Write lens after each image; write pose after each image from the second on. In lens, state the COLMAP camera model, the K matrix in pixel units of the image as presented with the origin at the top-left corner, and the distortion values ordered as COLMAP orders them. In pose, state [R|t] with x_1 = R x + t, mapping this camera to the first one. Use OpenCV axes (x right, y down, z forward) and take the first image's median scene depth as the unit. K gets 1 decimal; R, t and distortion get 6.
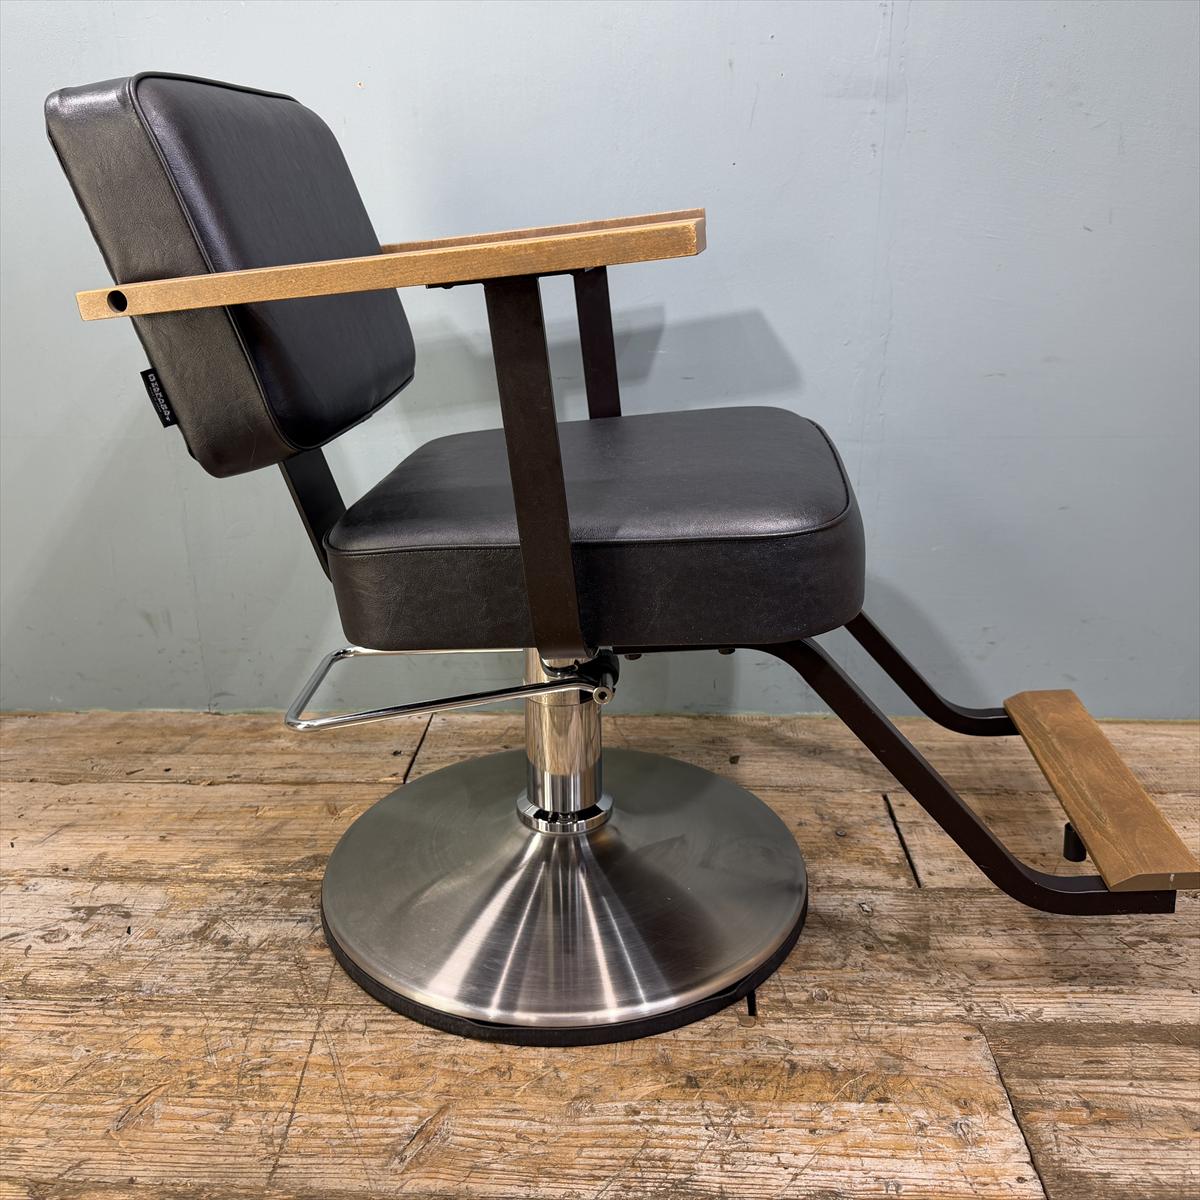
lens RADIAL K [[1157.4, 0, 597.7], [0, 1157.4, 598.3], [0, 0, 1]] dist [0.006911, -0.012595]
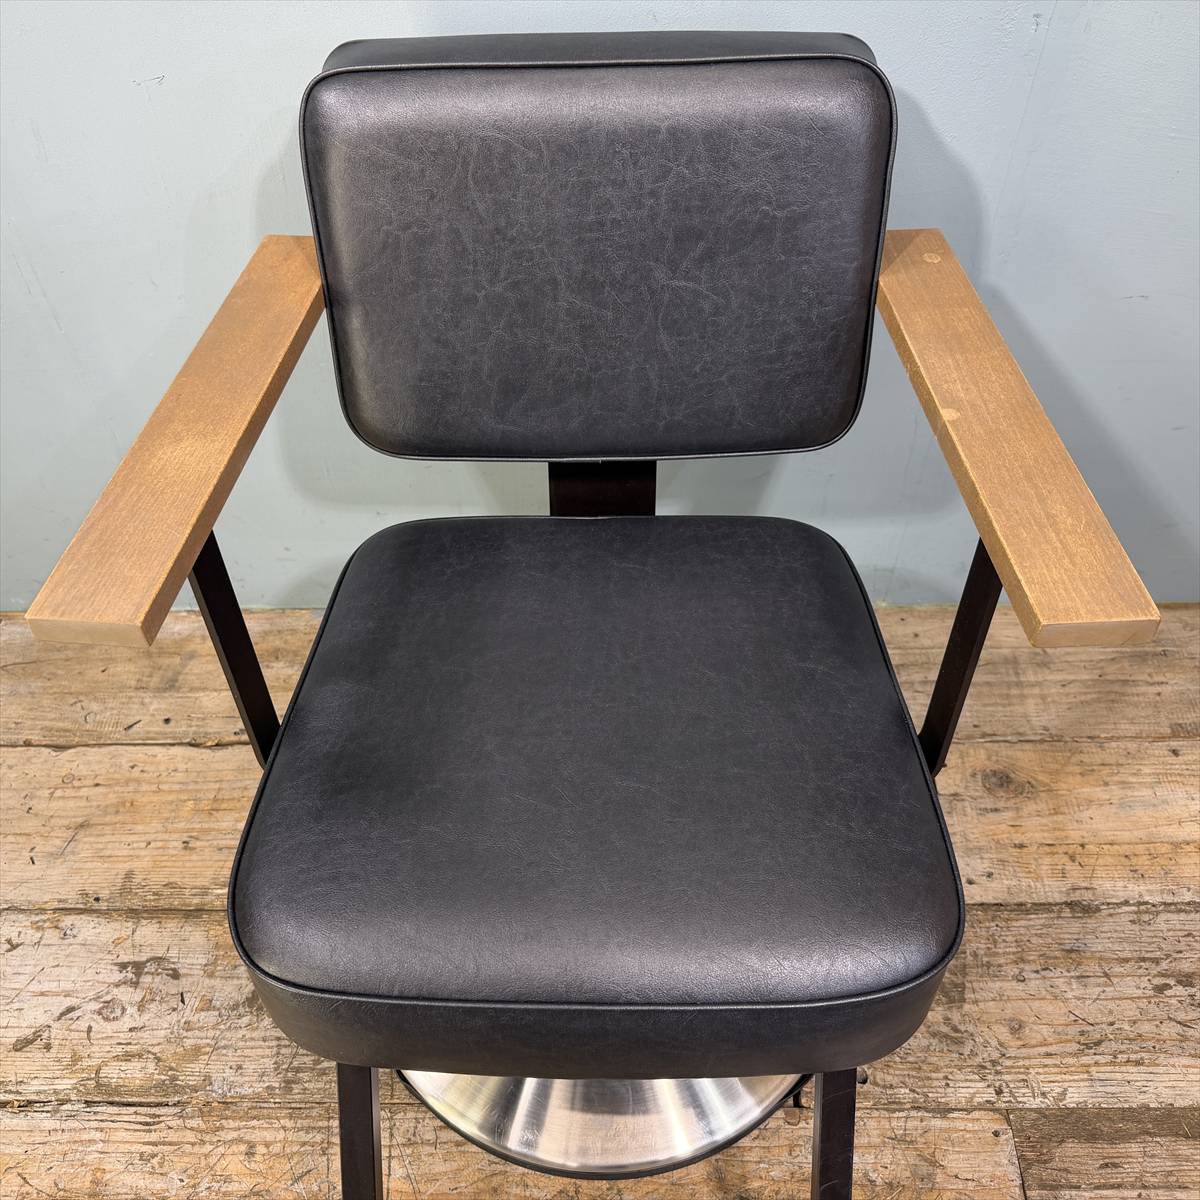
lens RADIAL K [[1157.4, 0, 597.7], [0, 1157.4, 598.3], [0, 0, 1]] dist [0.006911, -0.012595]
pose [[0.999100, -0.036857, 0.021016, -0.054766], [0.020302, 0.850254, 0.525981, -0.598382], [-0.037255, -0.525081, 0.850236, 0.340955]]
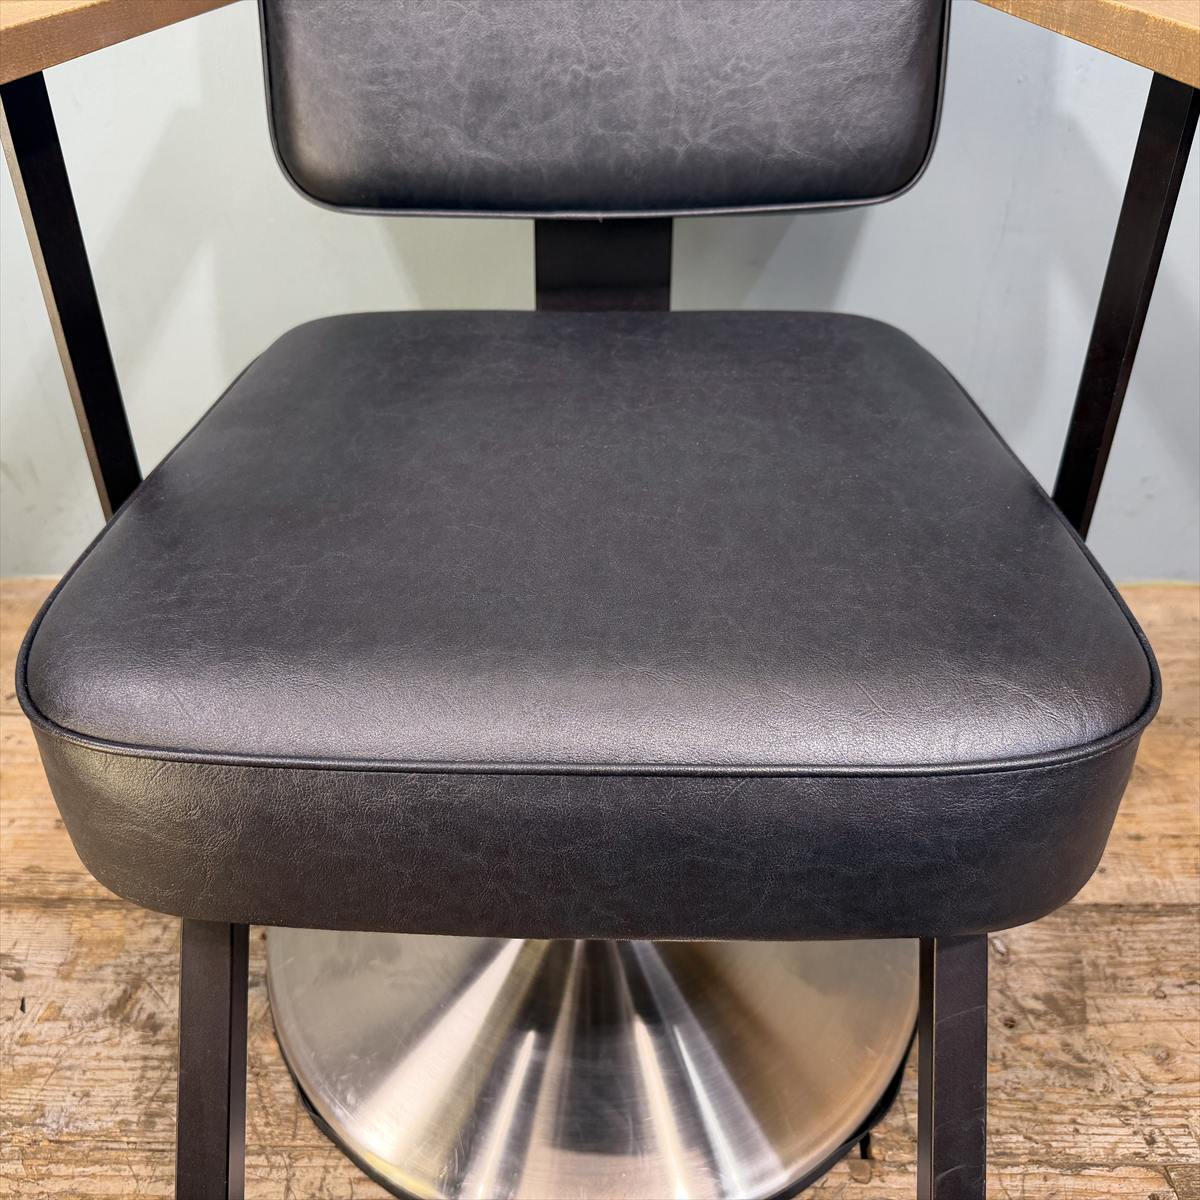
lens RADIAL K [[1160.9, 0, 592.6], [0, 1160.9, 598.0], [0, 0, 1]] dist [-0.018956, 0.011393]
pose [[0.999566, -0.016844, 0.024163, -0.055643], [0.007350, 0.937038, 0.349149, -0.241958], [-0.028523, -0.348820, 0.936755, 0.424442]]
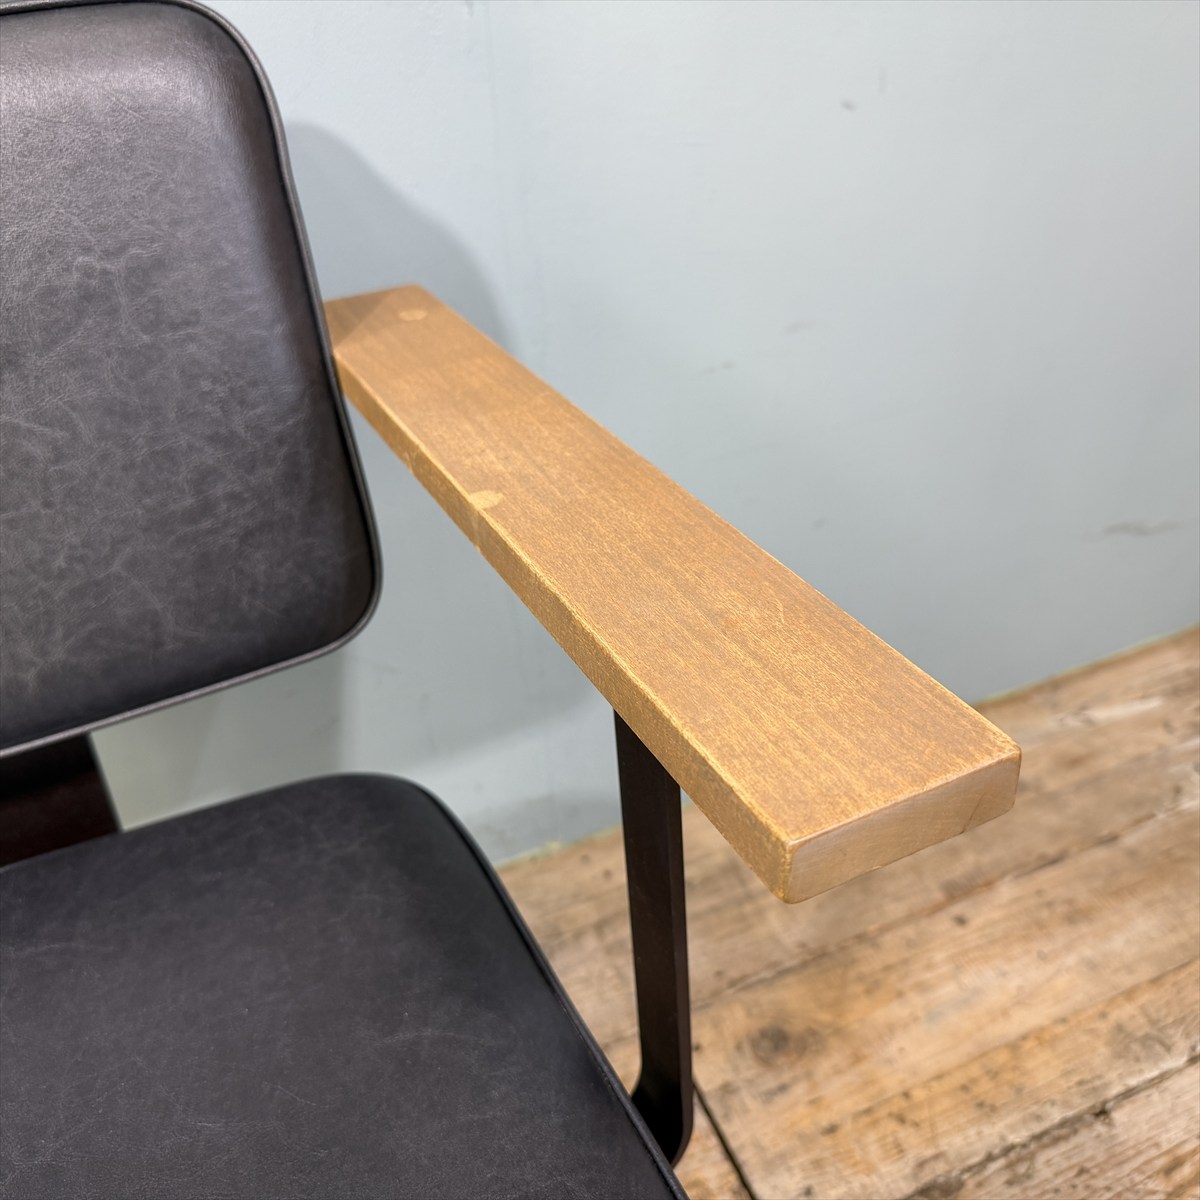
lens RADIAL K [[1146.1, 0, 599.0], [0, 1146.1, 599.9], [0, 0, 1]] dist [0.067833, -0.158460]
pose [[0.903590, -0.279729, 0.324463, 0.084432], [0.161946, 0.924227, 0.345801, -0.407497], [-0.396608, -0.259917, 0.880423, 0.645269]]
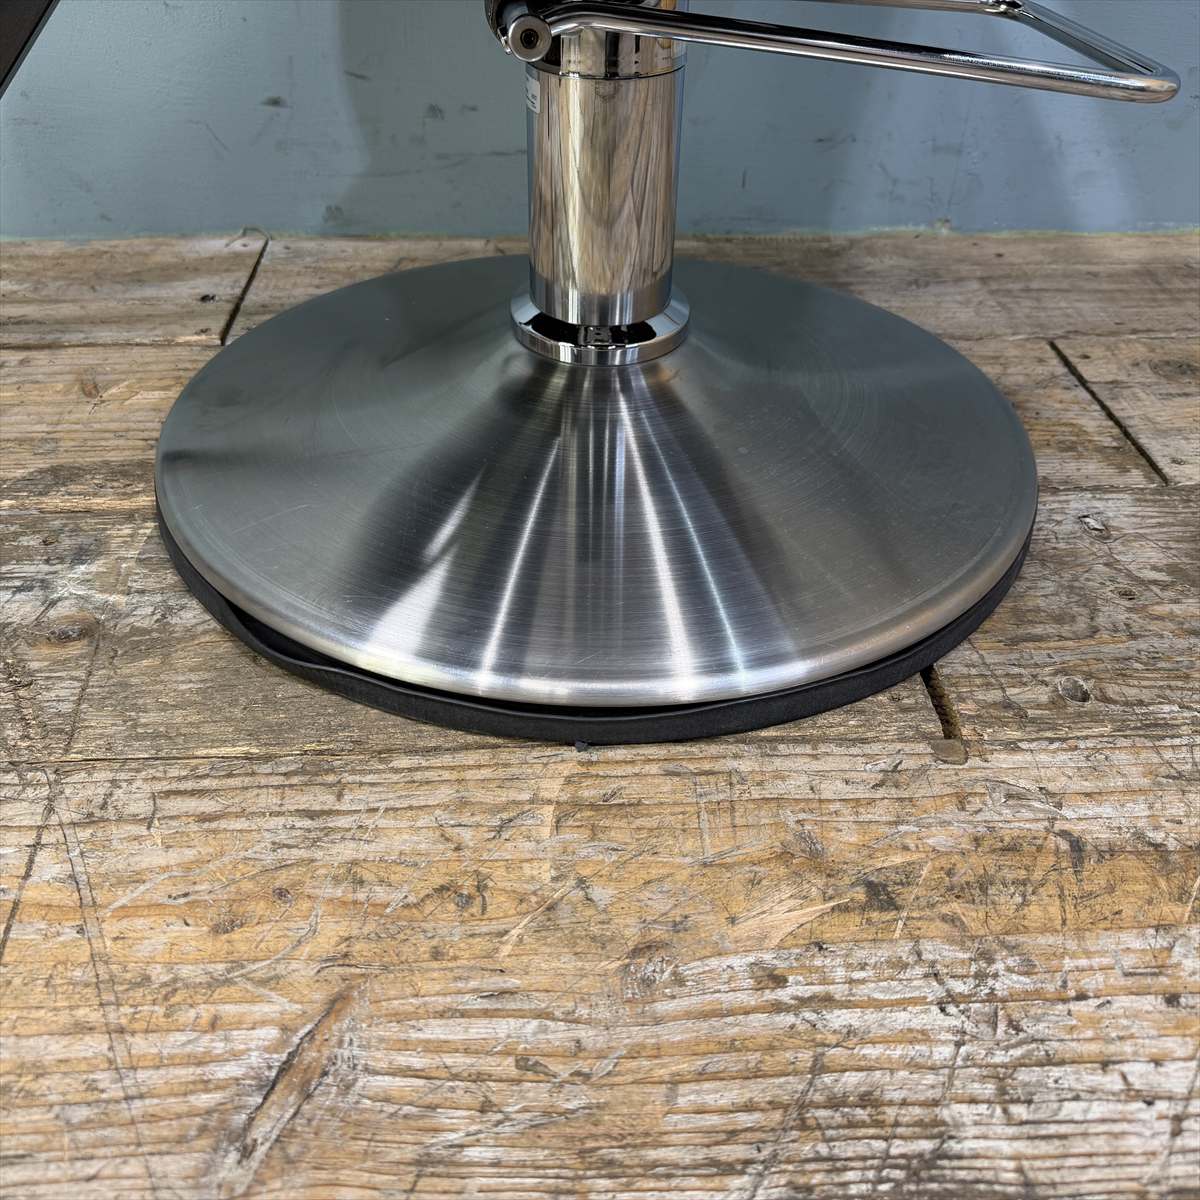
lens RADIAL K [[1146.1, 0, 599.0], [0, 1146.1, 599.9], [0, 0, 1]] dist [0.067833, -0.158460]
pose [[0.994091, -0.042376, 0.099941, -0.065267], [0.009525, 0.951158, 0.308557, 0.147763], [-0.108136, -0.305781, 0.945941, 0.560187]]
